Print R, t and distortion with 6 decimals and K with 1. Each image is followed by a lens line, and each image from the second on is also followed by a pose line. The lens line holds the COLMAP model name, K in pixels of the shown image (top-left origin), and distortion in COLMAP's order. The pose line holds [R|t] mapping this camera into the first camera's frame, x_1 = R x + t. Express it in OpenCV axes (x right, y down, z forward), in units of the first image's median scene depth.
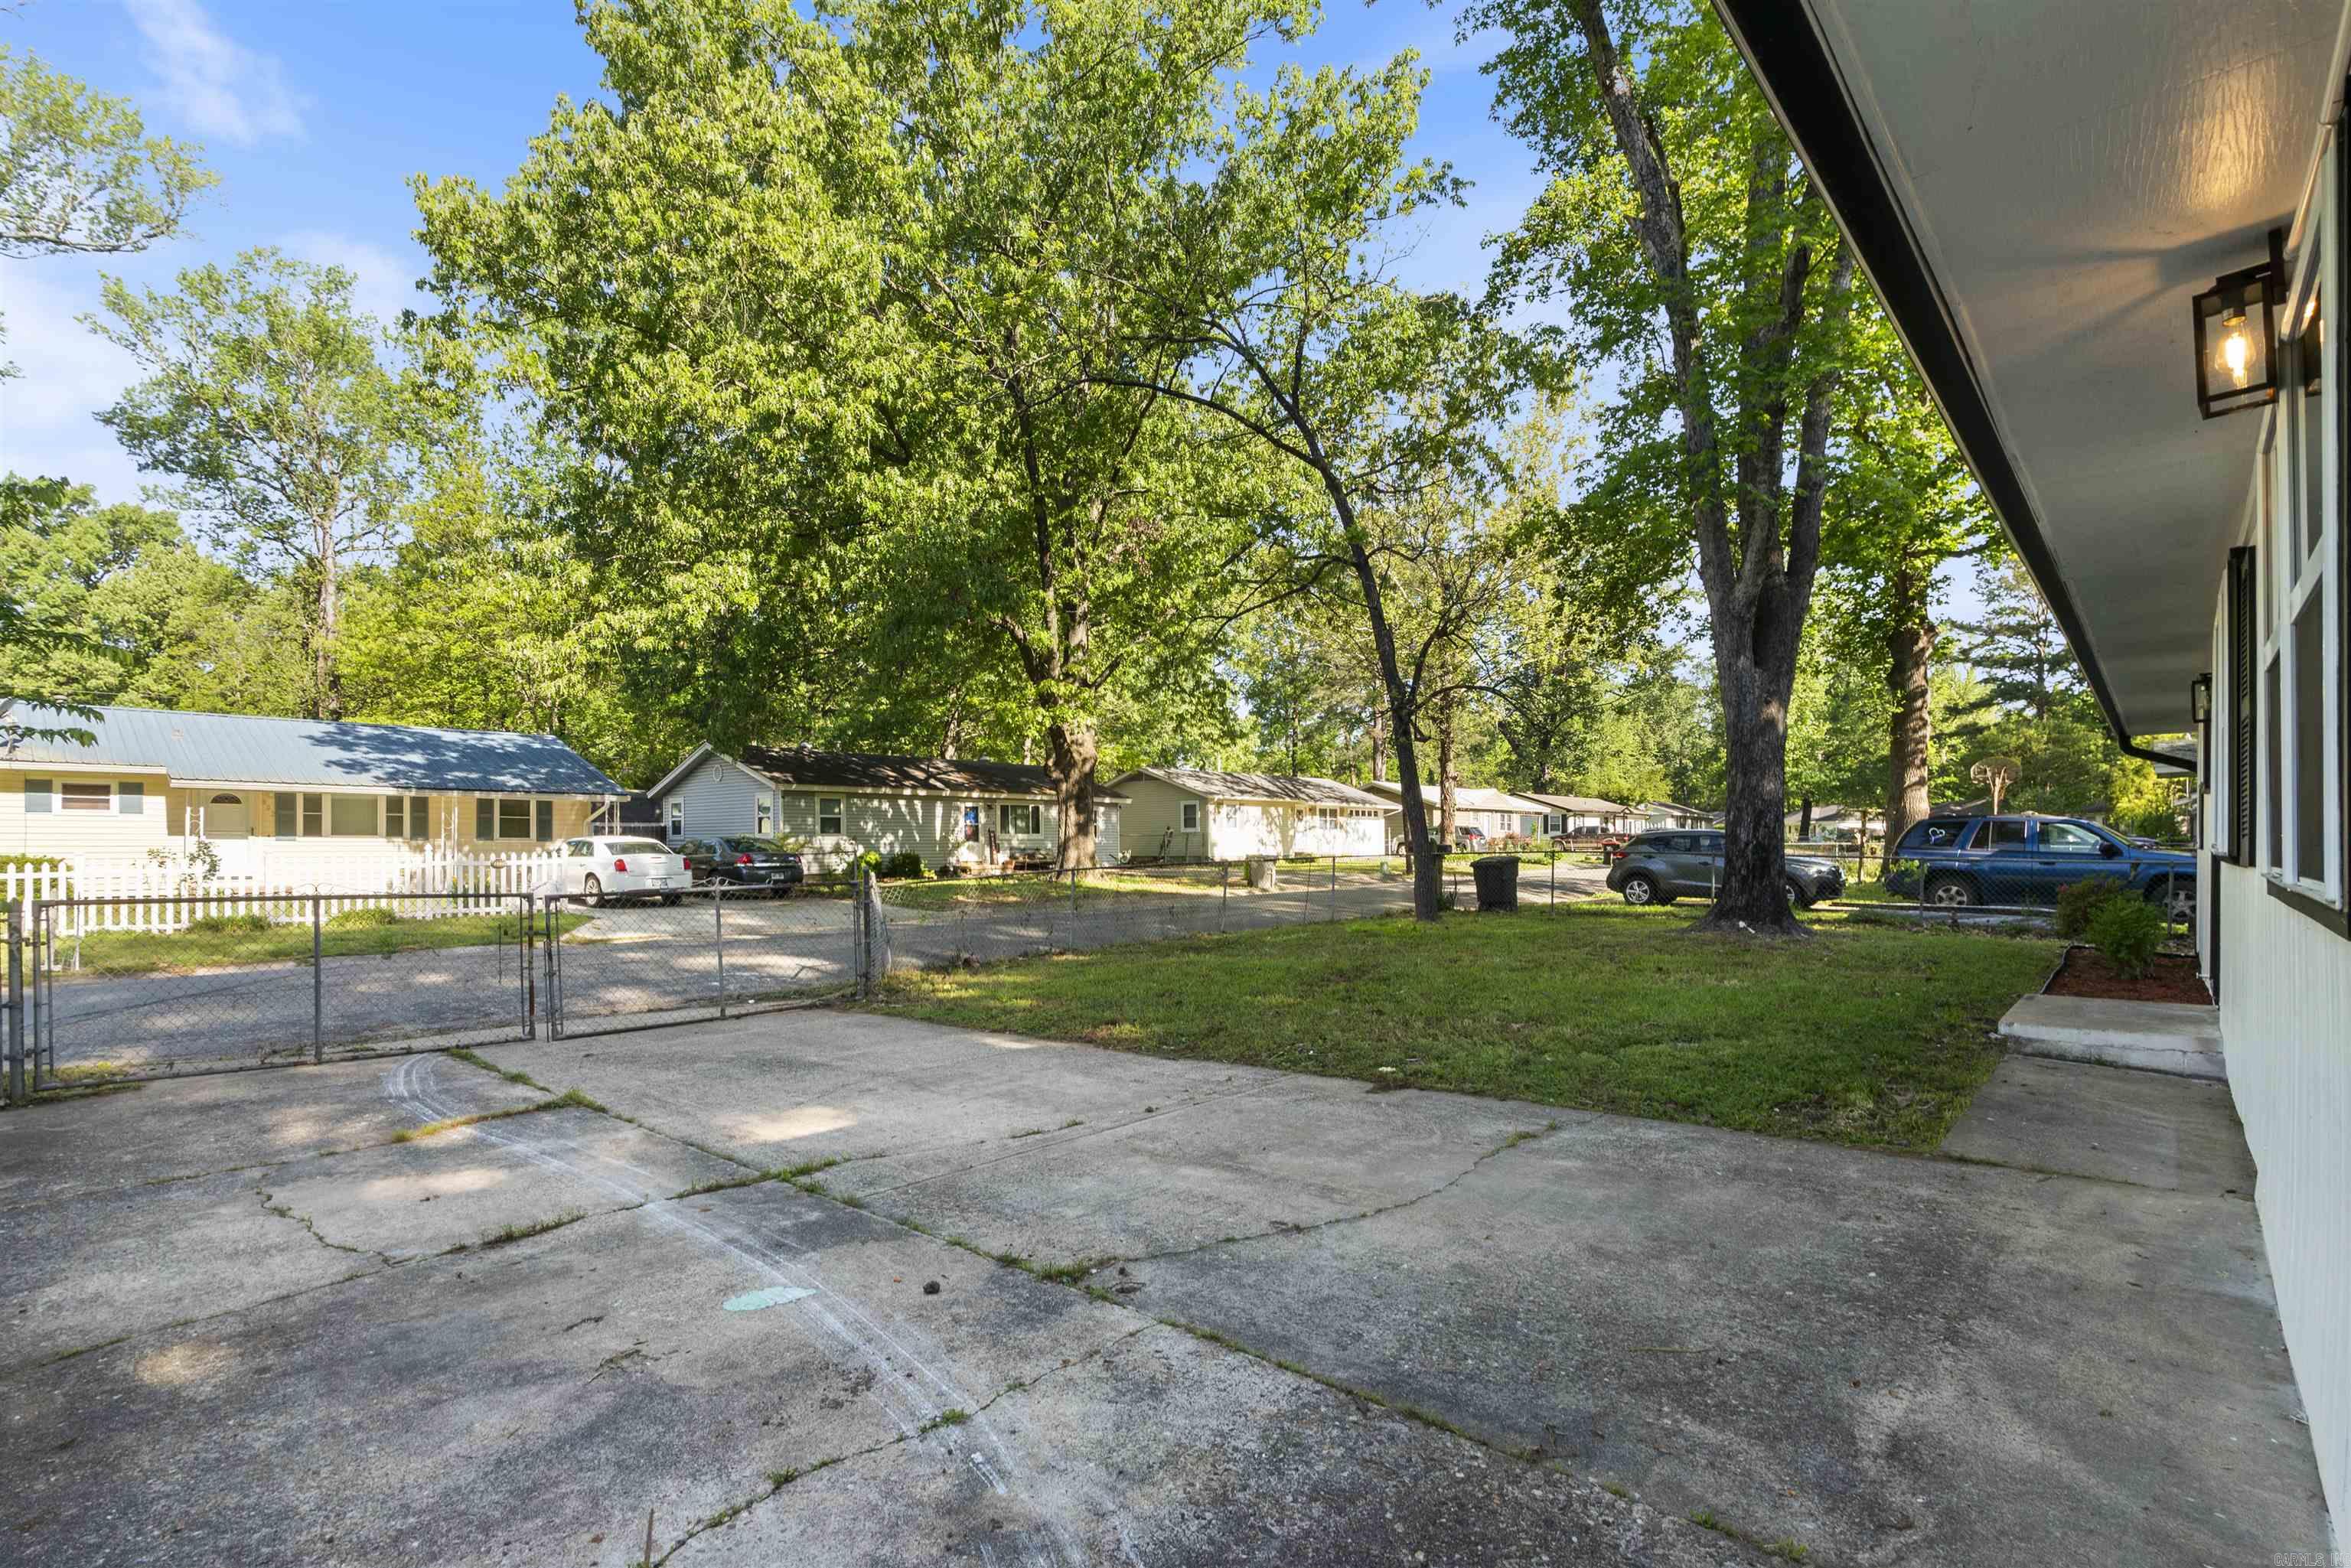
lens RADIAL K [[1045.8, 0, 1175.2], [0, 1045.8, 811.9], [0, 0, 1]] dist [0.000363, -0.000006]
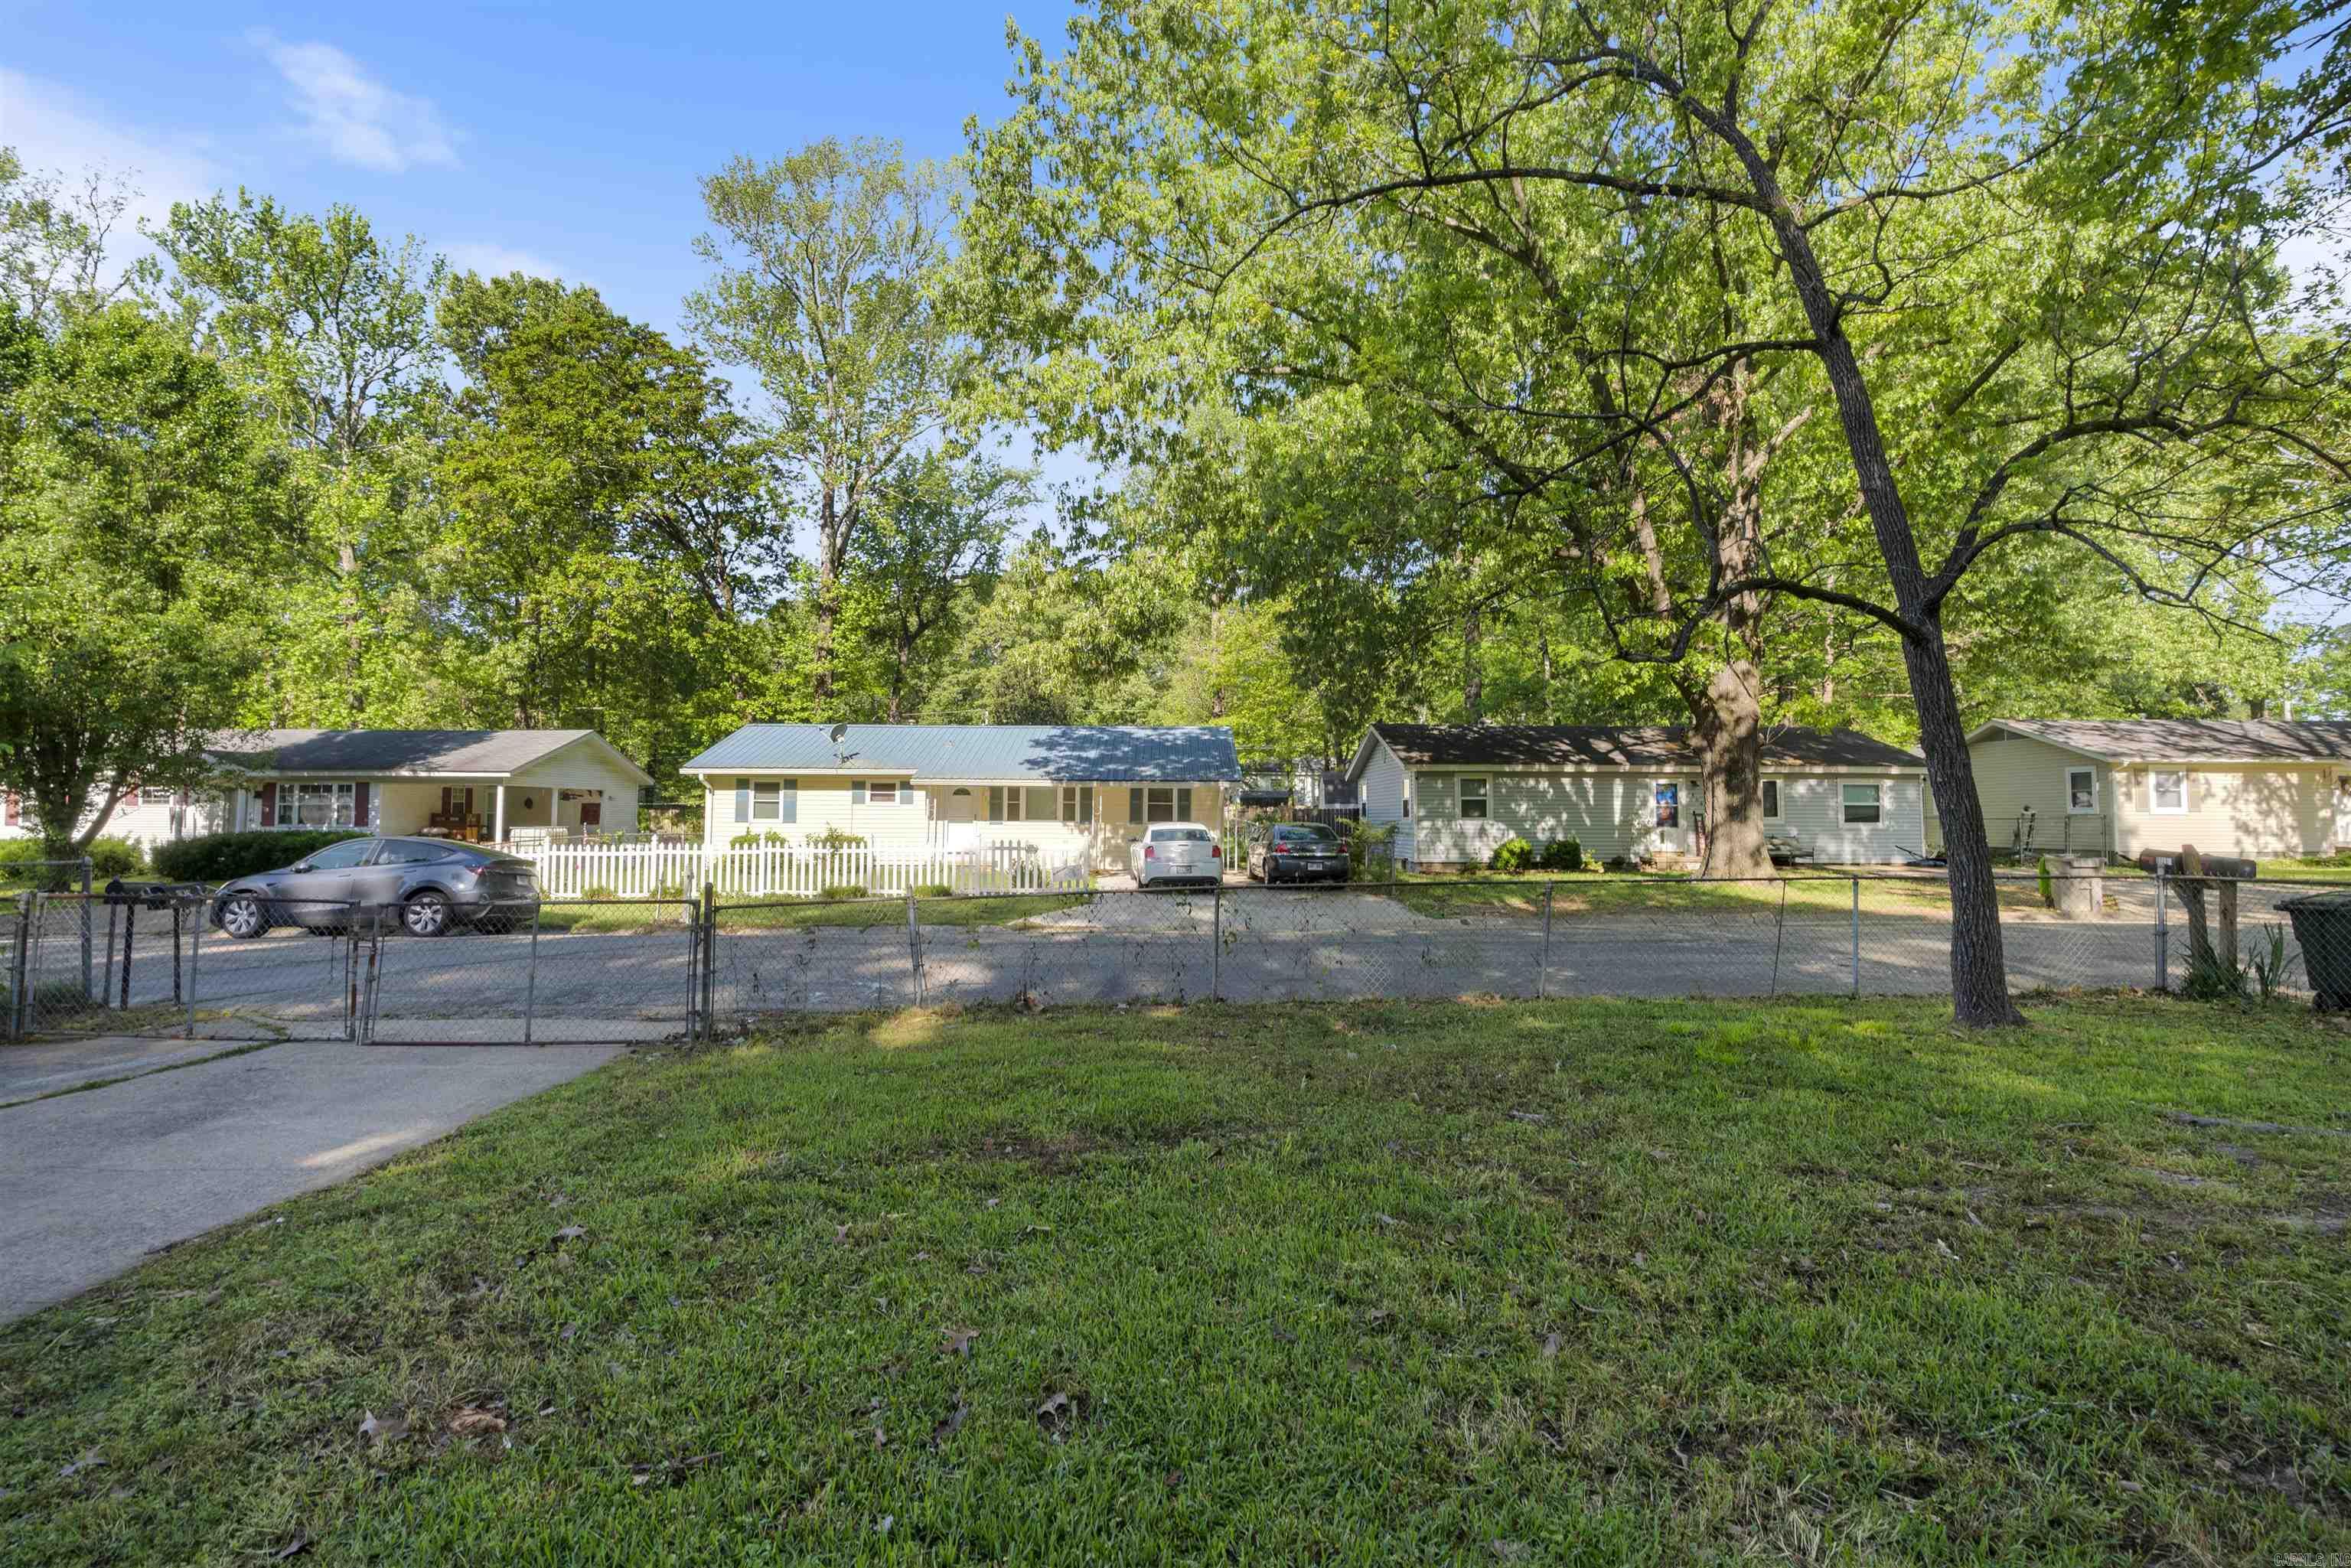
lens RADIAL K [[1060.6, 0, 1175.8], [0, 1060.6, 711.8], [0, 0, 1]] dist [0.002751, 0.000340]
pose [[0.709360, -0.067040, -0.701651, 0.137003], [0.016257, 0.996758, -0.078802, -0.002272], [0.704659, 0.044492, 0.708150, 0.163557]]
